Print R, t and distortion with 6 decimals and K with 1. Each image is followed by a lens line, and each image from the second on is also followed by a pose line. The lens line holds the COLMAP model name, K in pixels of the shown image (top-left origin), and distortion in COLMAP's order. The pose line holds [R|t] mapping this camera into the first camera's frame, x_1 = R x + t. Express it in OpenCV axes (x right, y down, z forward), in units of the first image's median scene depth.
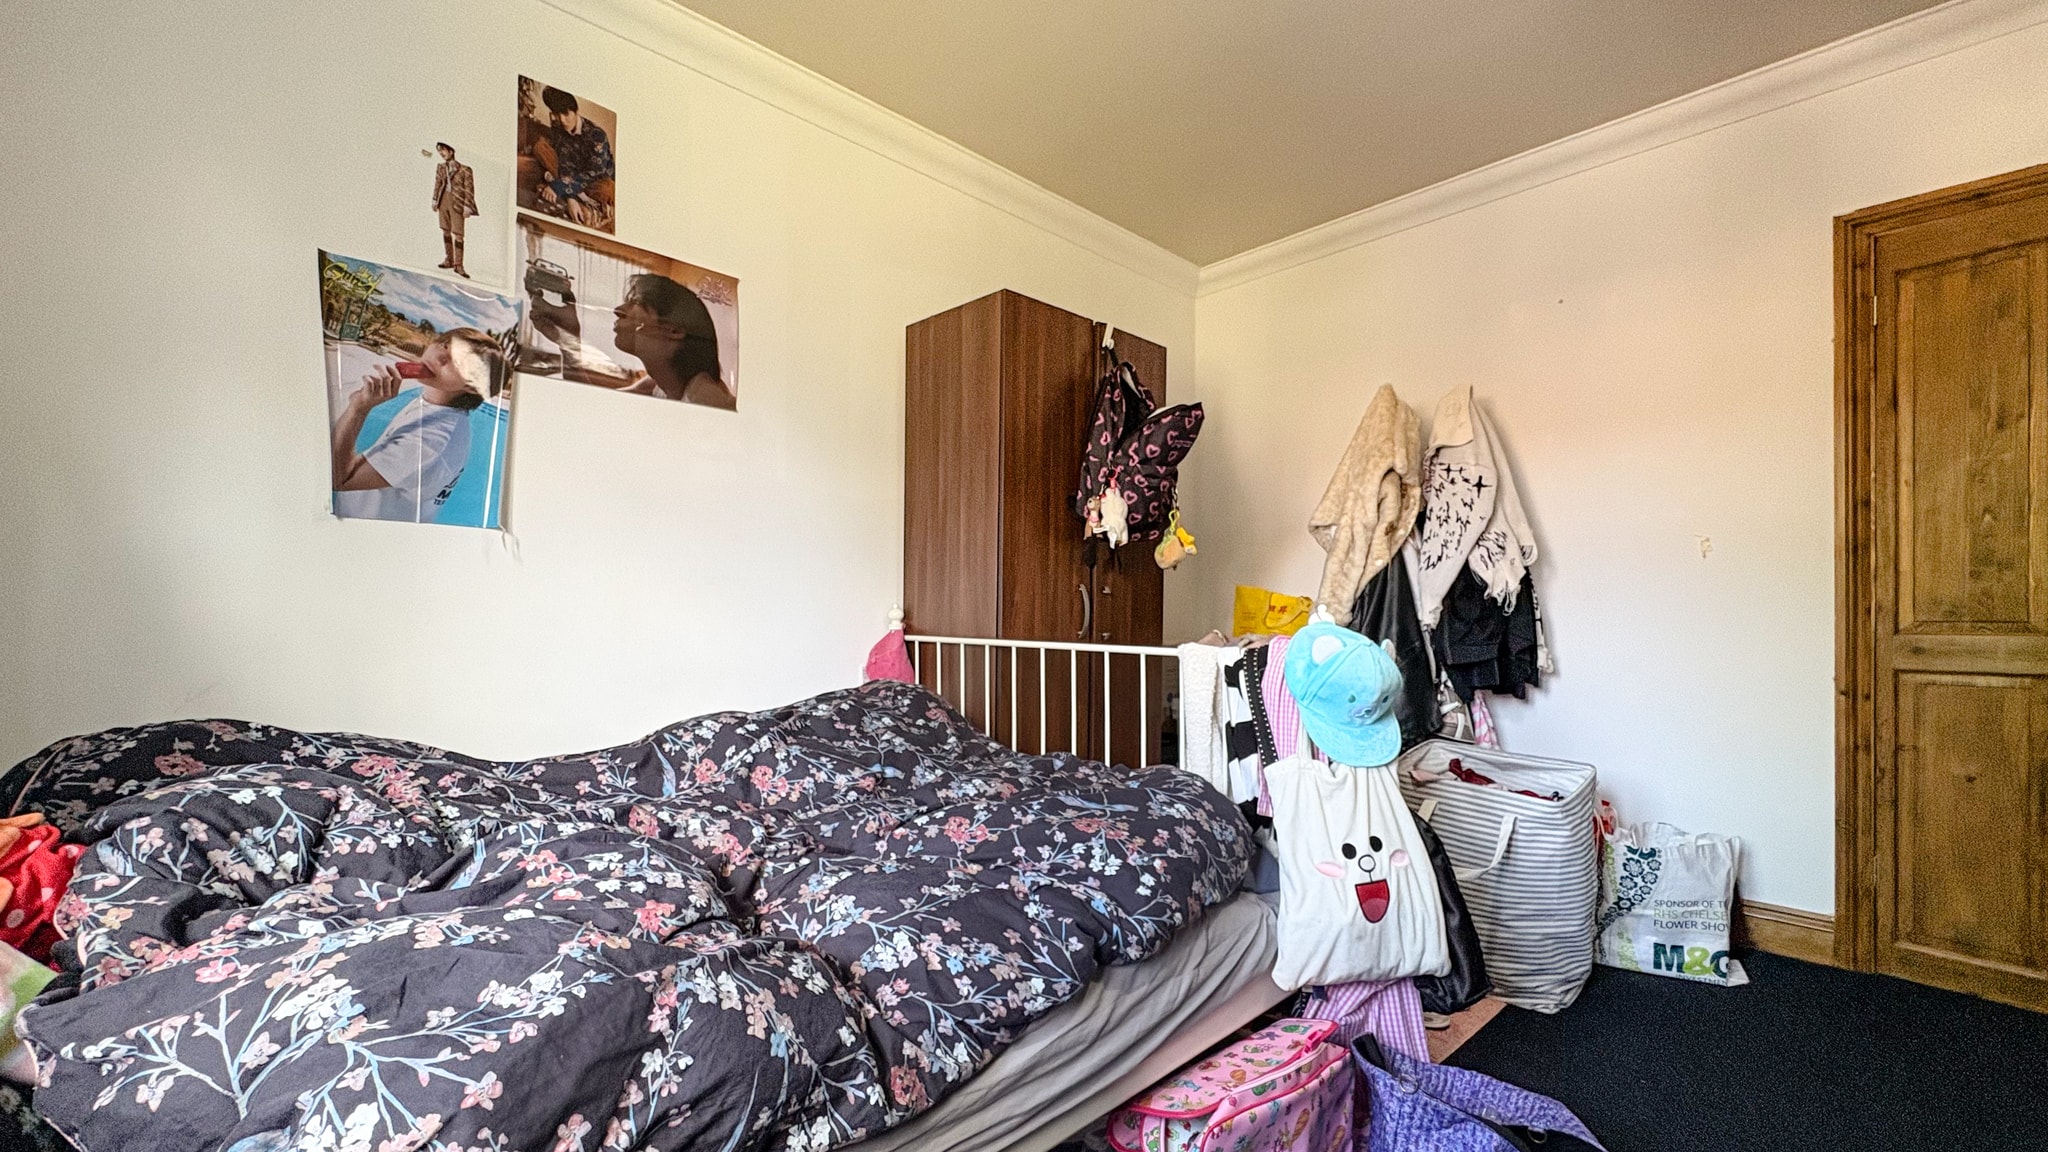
lens RADIAL K [[848.0, 0, 1023.0], [0, 848.0, 598.5], [0, 0, 1]] dist [-0.000444, -0.000245]
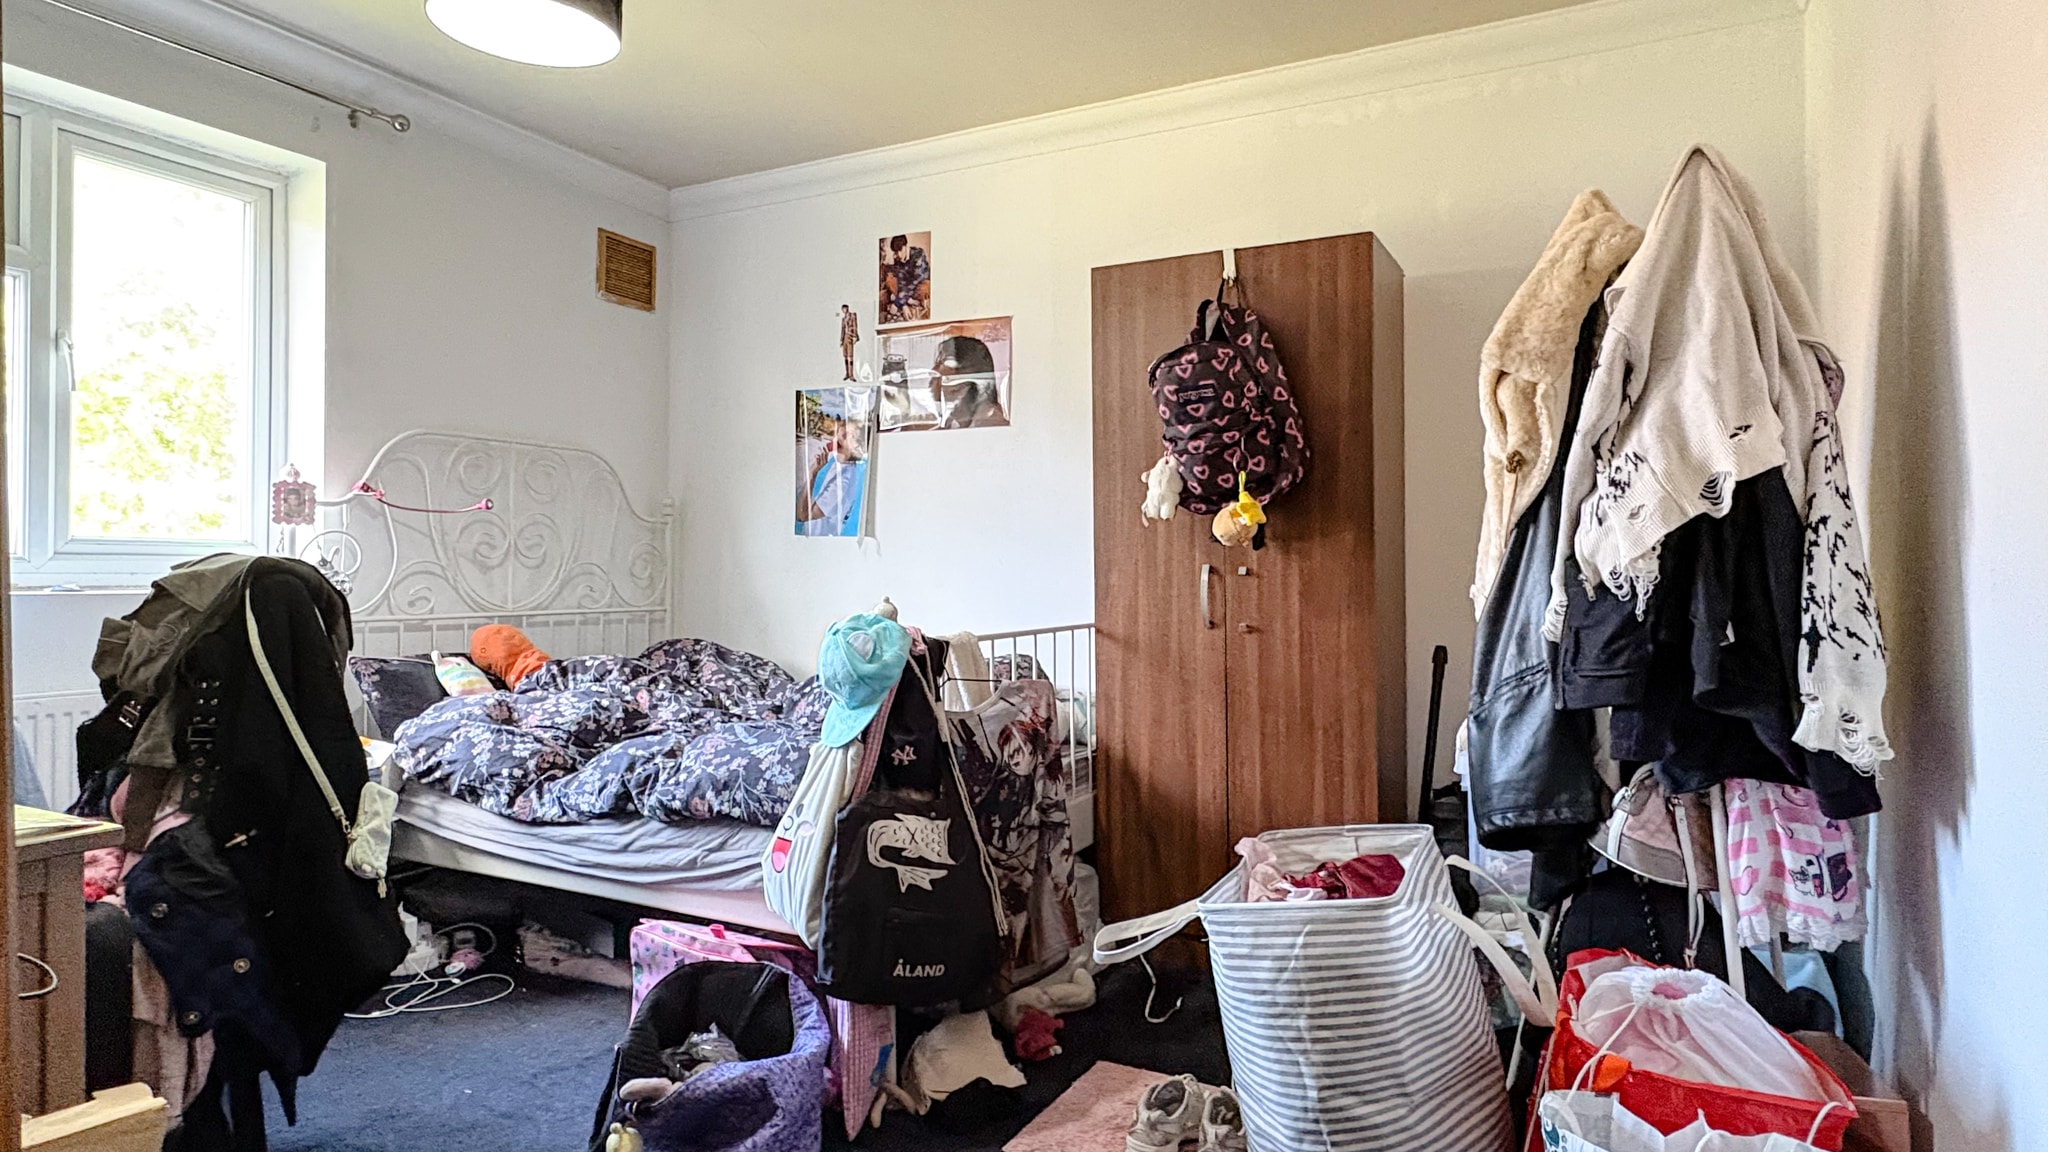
lens RADIAL K [[1128.9, 0, 1023.3], [0, 1128.9, 565.4], [0, 0, 1]] dist [0.005299, -0.002158]
pose [[0.307305, -0.008236, -0.951575, 1.492878], [0.008030, 0.999949, -0.006062, -0.014060], [0.951577, -0.005779, 0.307356, 0.648994]]
